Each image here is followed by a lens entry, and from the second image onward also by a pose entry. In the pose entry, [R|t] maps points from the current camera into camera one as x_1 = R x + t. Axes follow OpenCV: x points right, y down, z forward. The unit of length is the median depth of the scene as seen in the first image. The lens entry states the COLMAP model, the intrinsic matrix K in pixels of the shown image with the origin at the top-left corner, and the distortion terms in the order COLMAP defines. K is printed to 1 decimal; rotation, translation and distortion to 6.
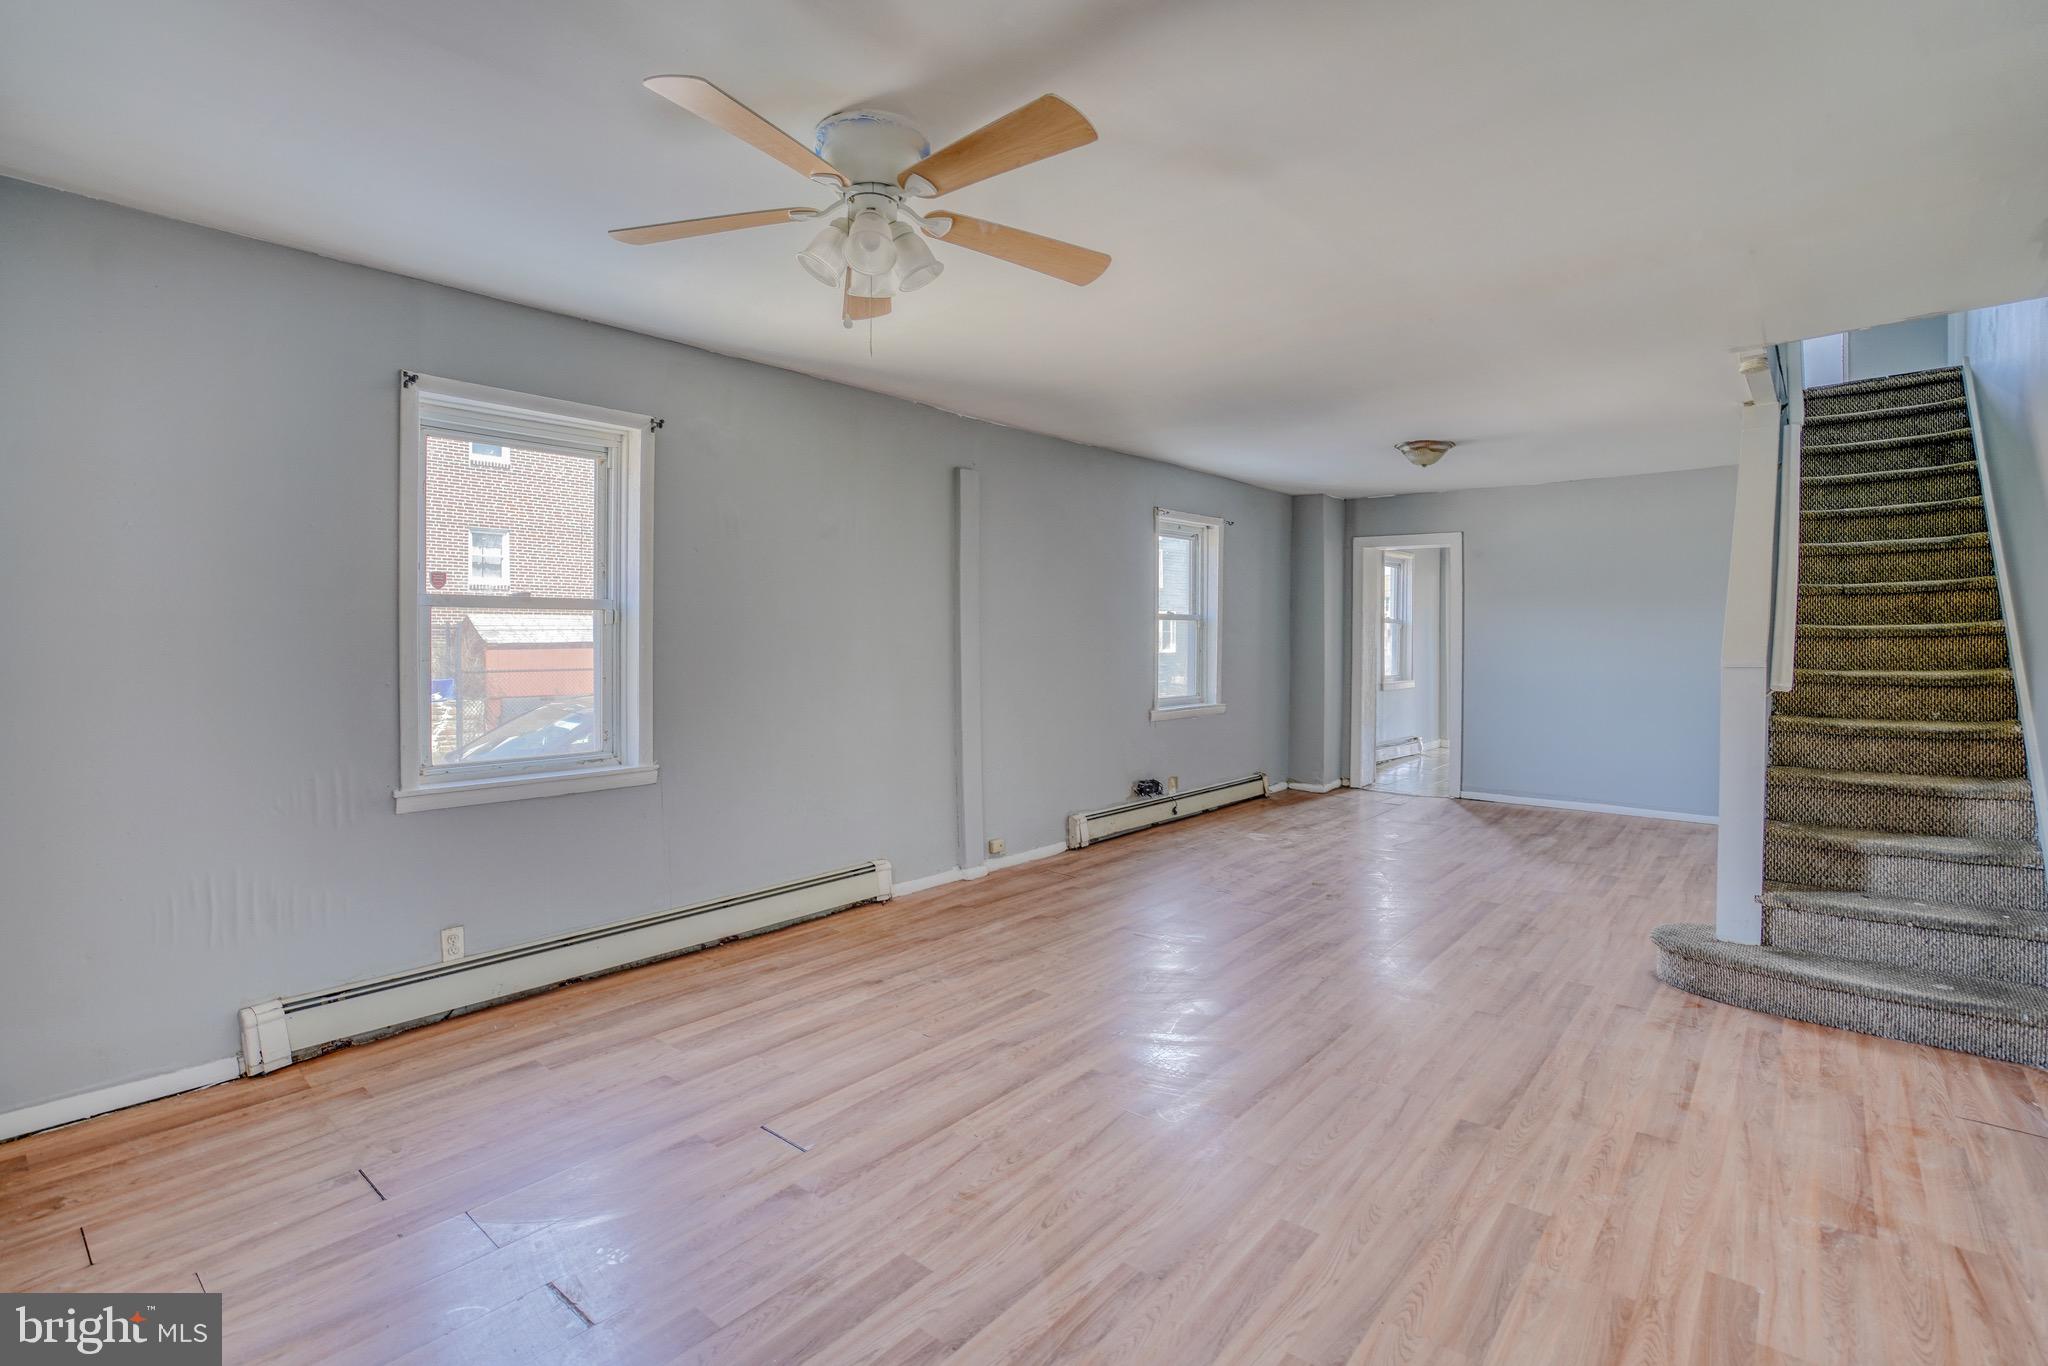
lens RADIAL K [[955.9, 0, 1012.7], [0, 955.9, 675.8], [0, 0, 1]] dist [-0.057837, 0.021149]
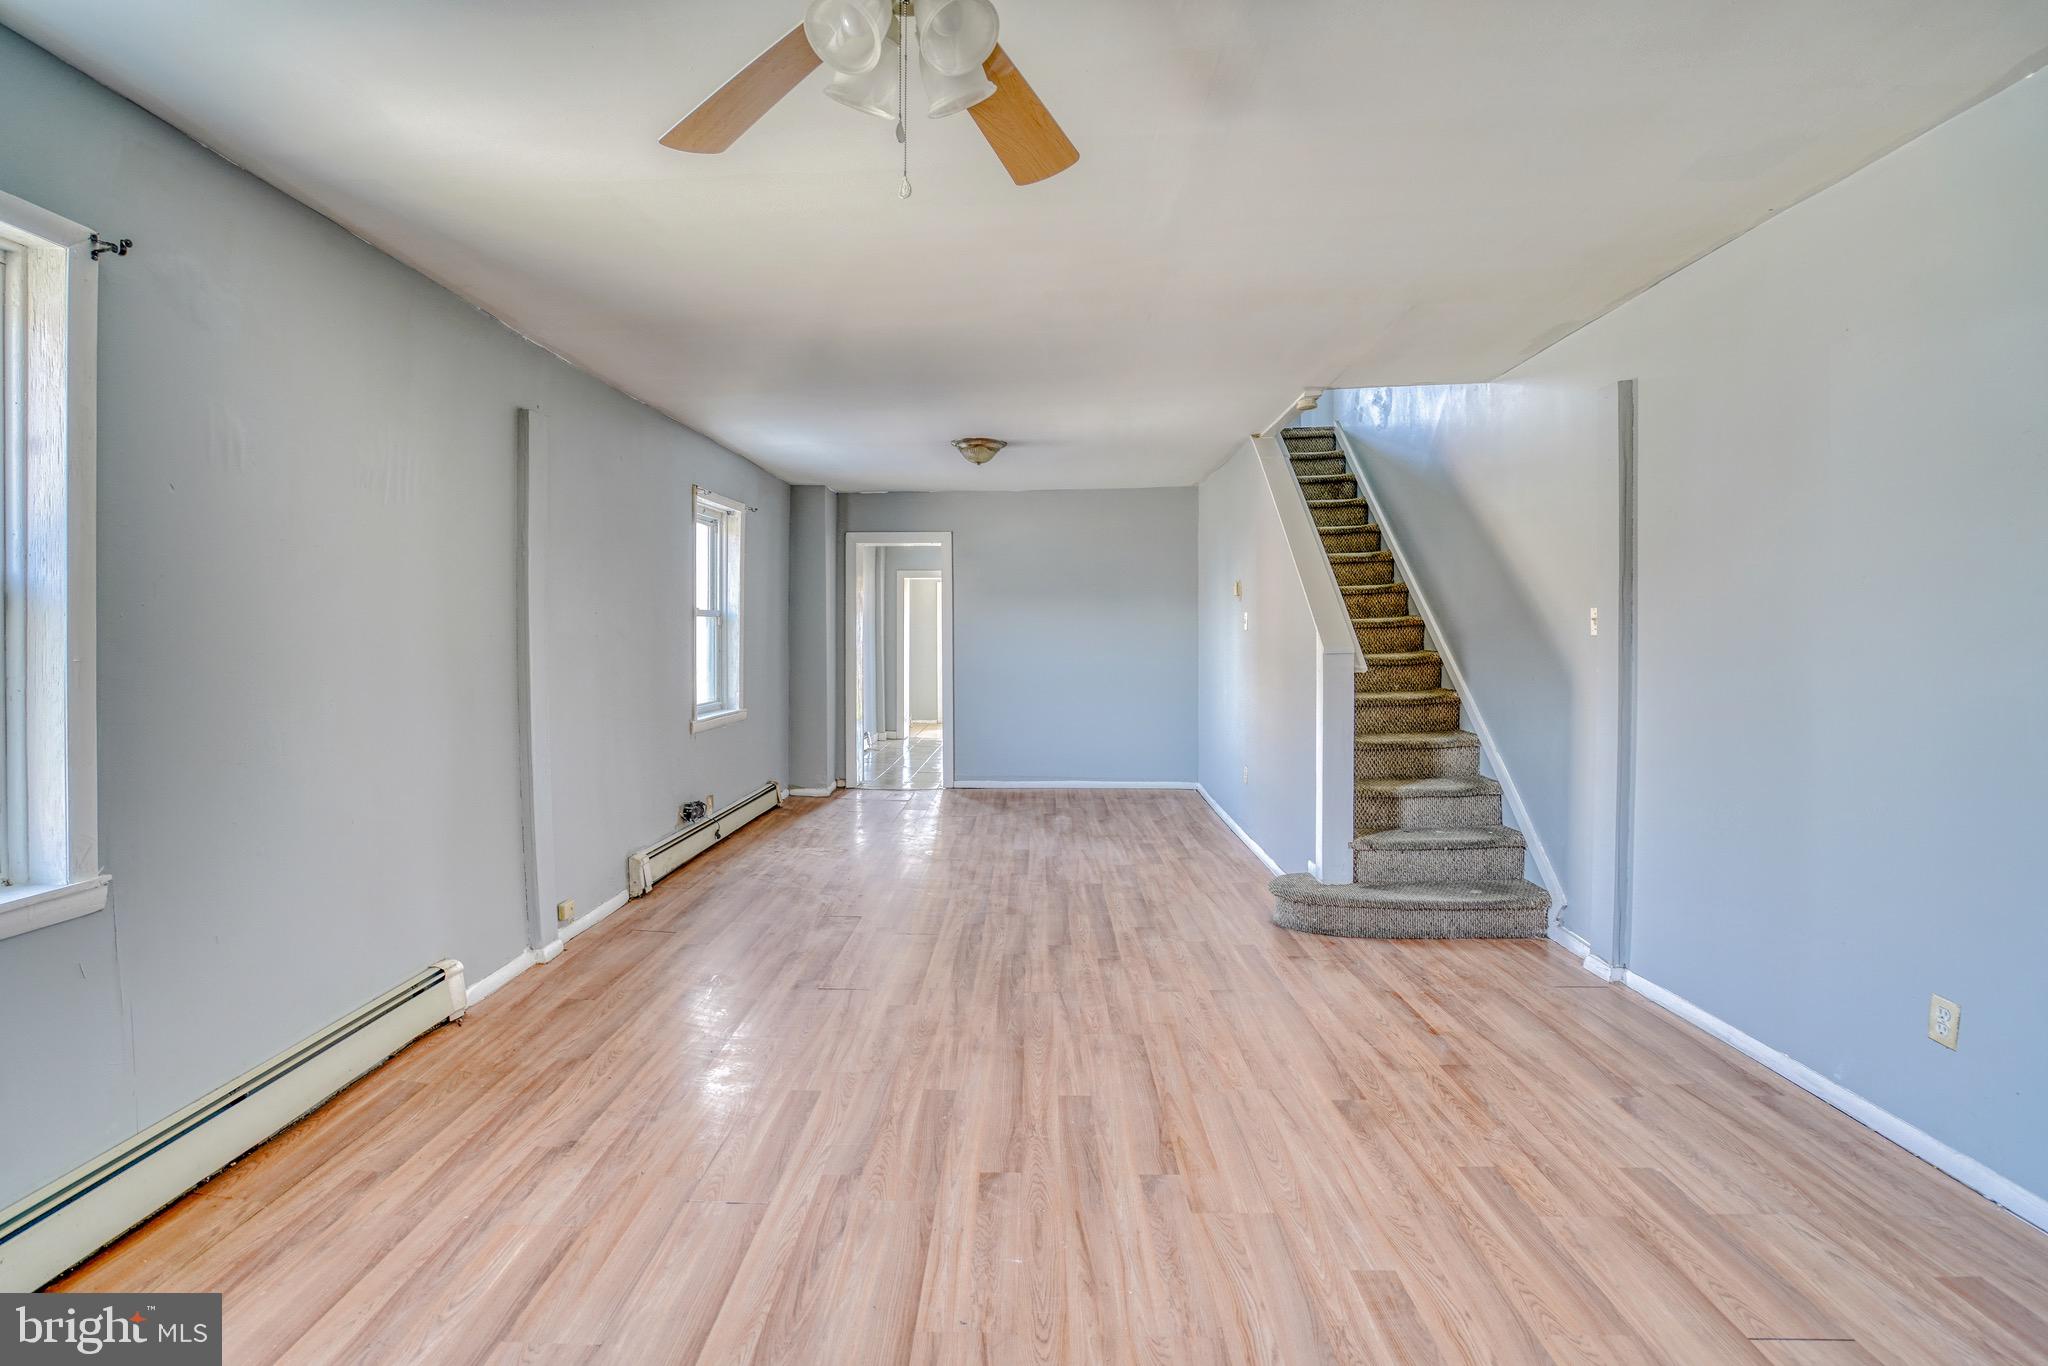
lens RADIAL K [[969.0, 0, 1019.0], [0, 969.0, 662.2], [0, 0, 1]] dist [-0.057436, 0.023075]
pose [[0.792976, -0.024745, 0.608750, -0.278908], [0.033801, 0.999423, -0.003406, -0.006811], [-0.608314, 0.023277, 0.793355, 0.253725]]
